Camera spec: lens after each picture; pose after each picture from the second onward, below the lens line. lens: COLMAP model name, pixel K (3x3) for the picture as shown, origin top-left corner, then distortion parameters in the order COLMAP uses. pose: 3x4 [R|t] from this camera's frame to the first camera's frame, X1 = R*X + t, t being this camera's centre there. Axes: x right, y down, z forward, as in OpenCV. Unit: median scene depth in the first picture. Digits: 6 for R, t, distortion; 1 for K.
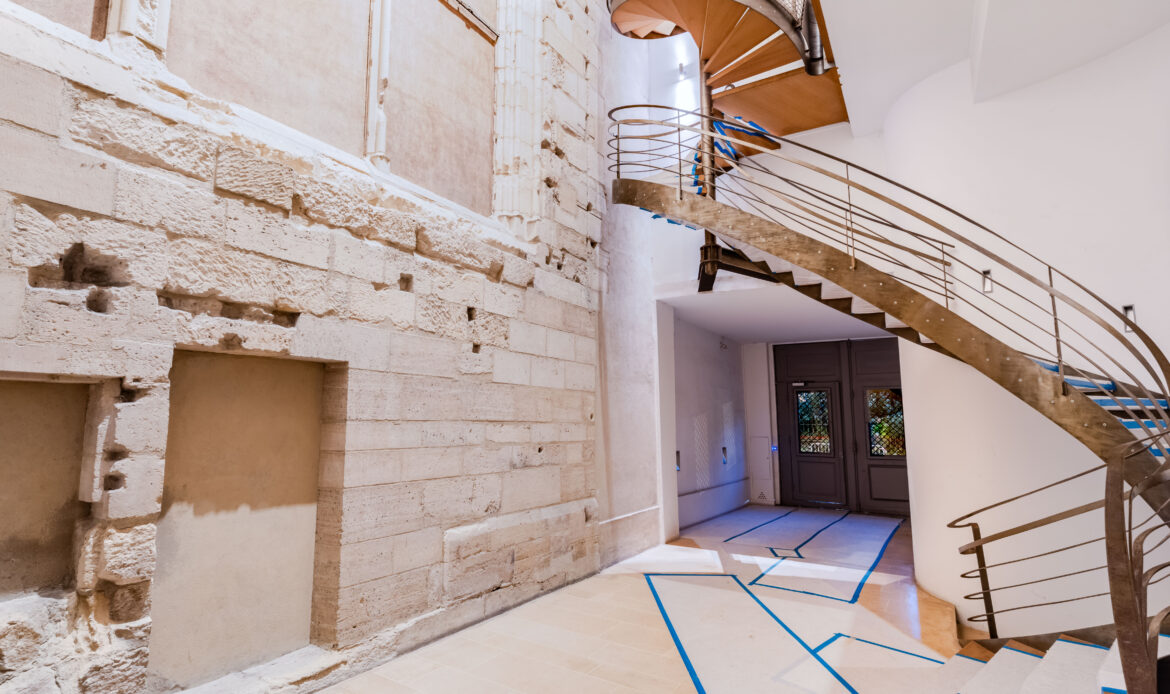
lens RADIAL K [[557.3, 0, 574.0], [0, 557.3, 357.3], [0, 0, 1]] dist [-0.000109, -0.000058]
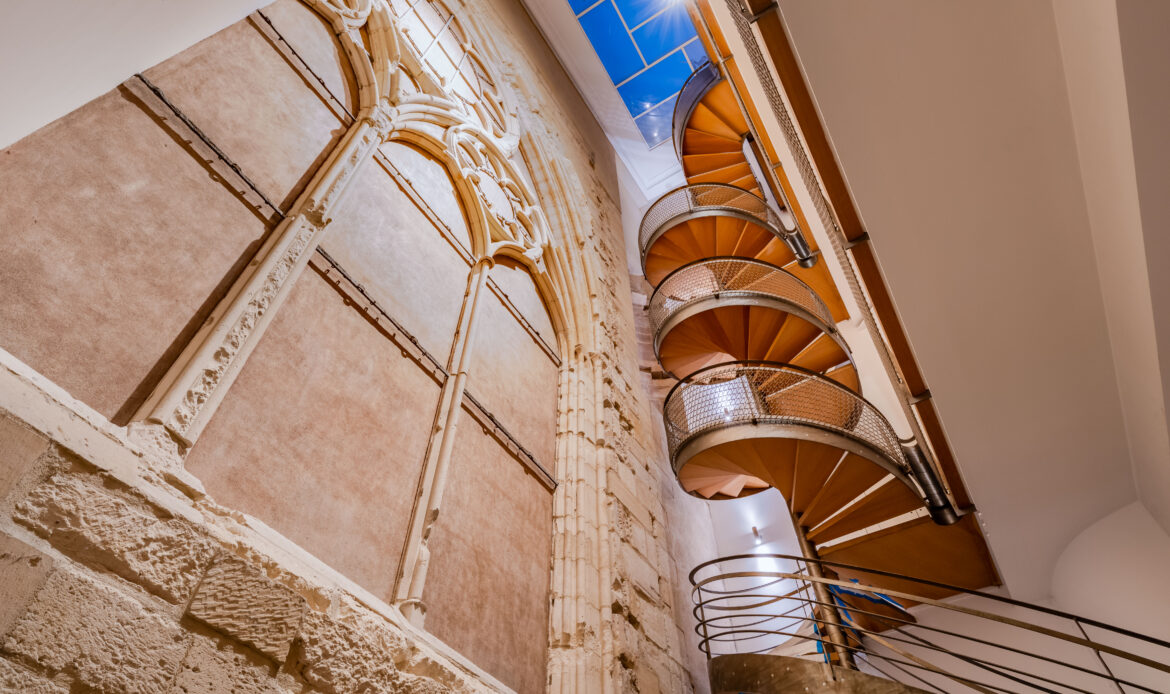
lens RADIAL K [[672.1, 0, 585.0], [0, 672.1, 347.0], [0, 0, 1]] dist [0.001416, 0.000007]
pose [[0.999998, -0.001502, -0.000973, -0.129567], [0.000367, 0.704083, -0.710117, 0.013112], [0.001751, 0.710116, 0.704083, 0.170871]]
